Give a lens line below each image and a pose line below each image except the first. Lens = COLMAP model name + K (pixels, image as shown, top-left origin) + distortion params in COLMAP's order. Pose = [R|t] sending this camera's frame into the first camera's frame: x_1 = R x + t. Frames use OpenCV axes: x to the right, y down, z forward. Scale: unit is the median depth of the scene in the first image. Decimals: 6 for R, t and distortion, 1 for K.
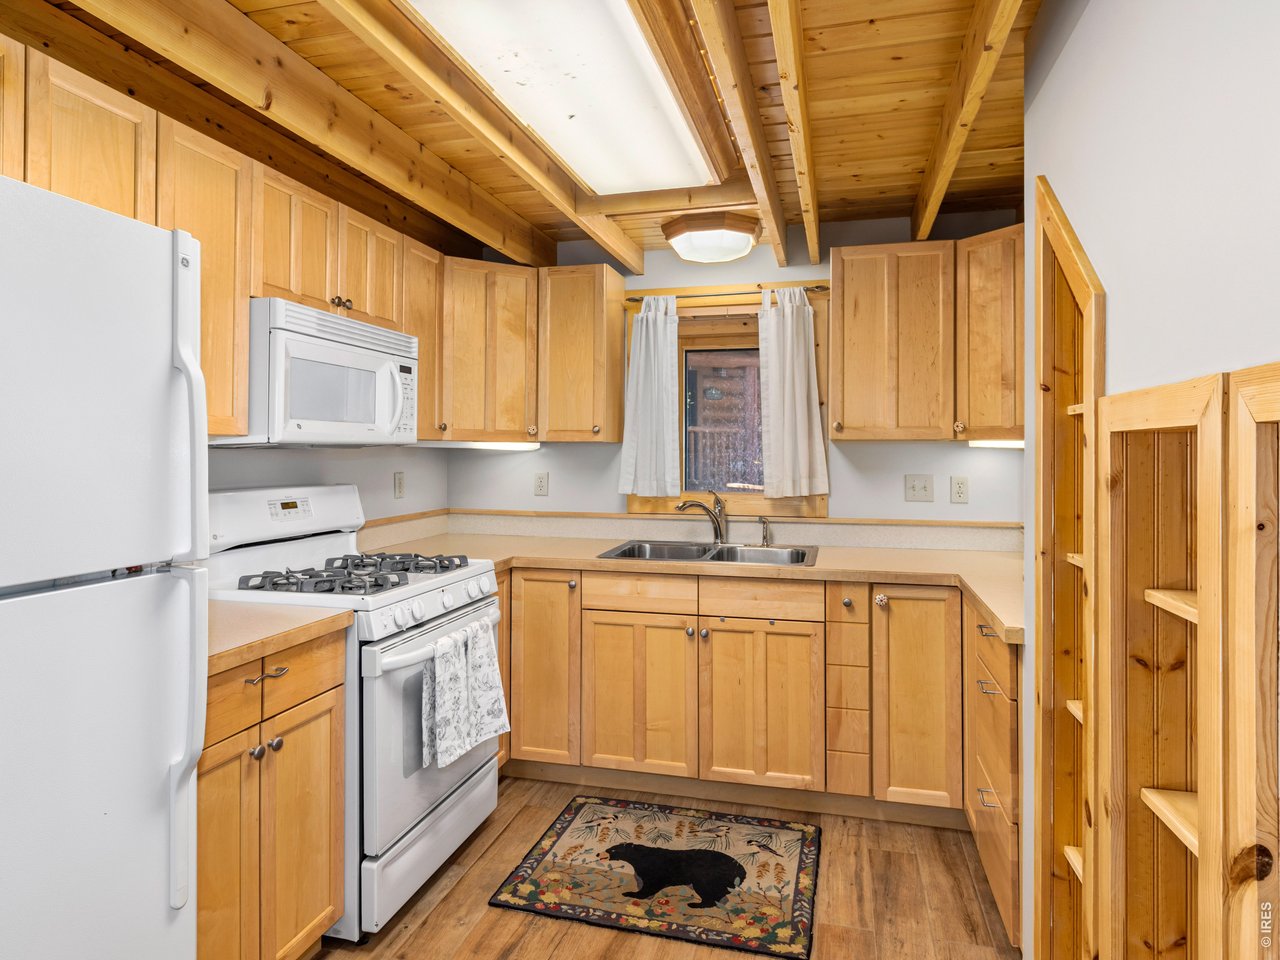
lens RADIAL K [[763.7, 0, 652.7], [0, 763.7, 445.4], [0, 0, 1]] dist [-0.006626, -0.000807]
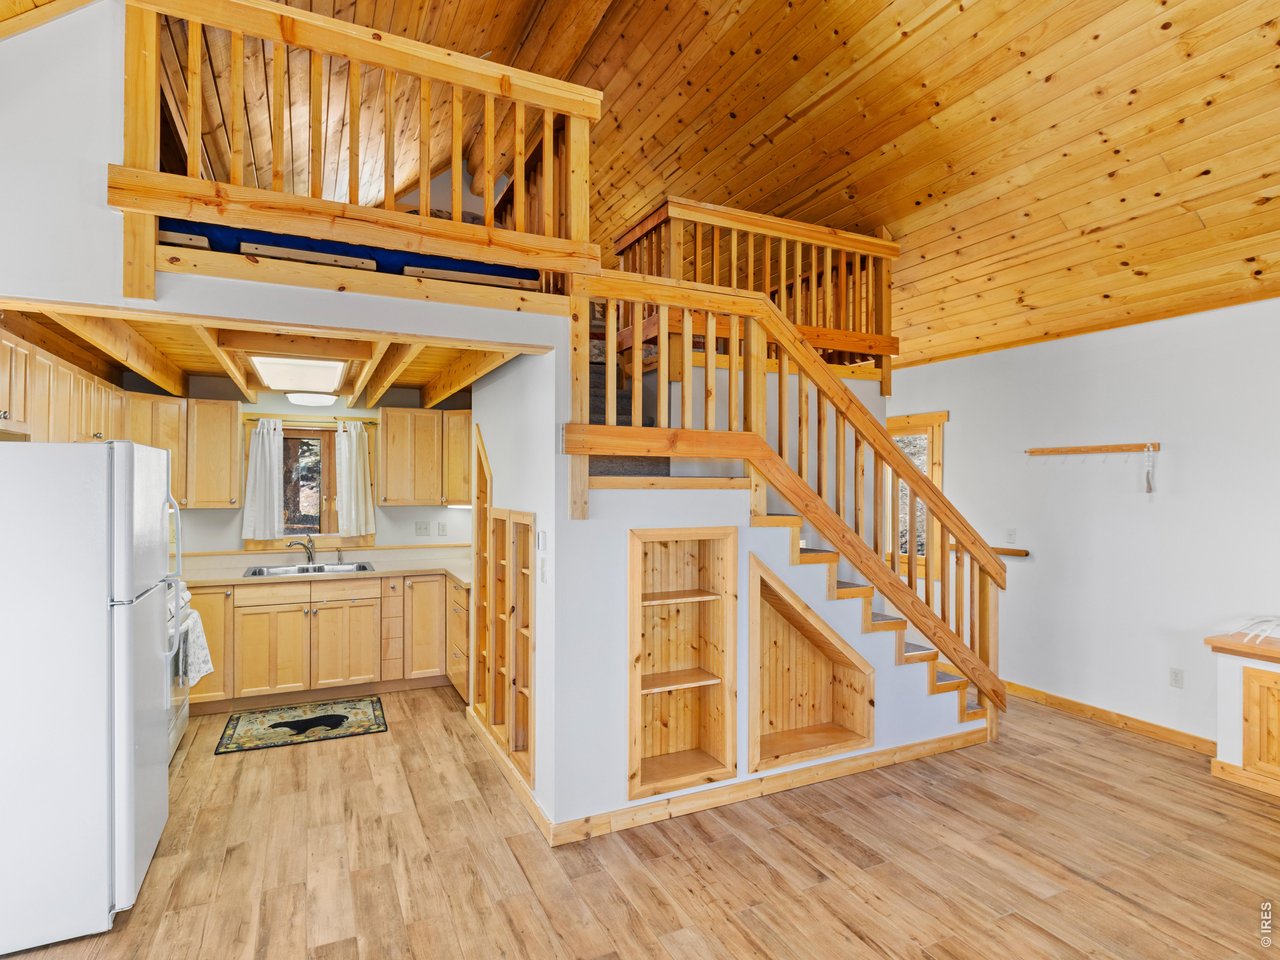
lens RADIAL K [[676.6, 0, 640.0], [0, 676.6, 480.0], [0, 0, 1]] dist [-0.000617, -0.000098]
pose [[0.772517, 0.004246, 0.634979, -0.393848], [-0.006732, 0.999976, 0.001502, -0.091215], [-0.634958, -0.005435, 0.772528, -0.845105]]
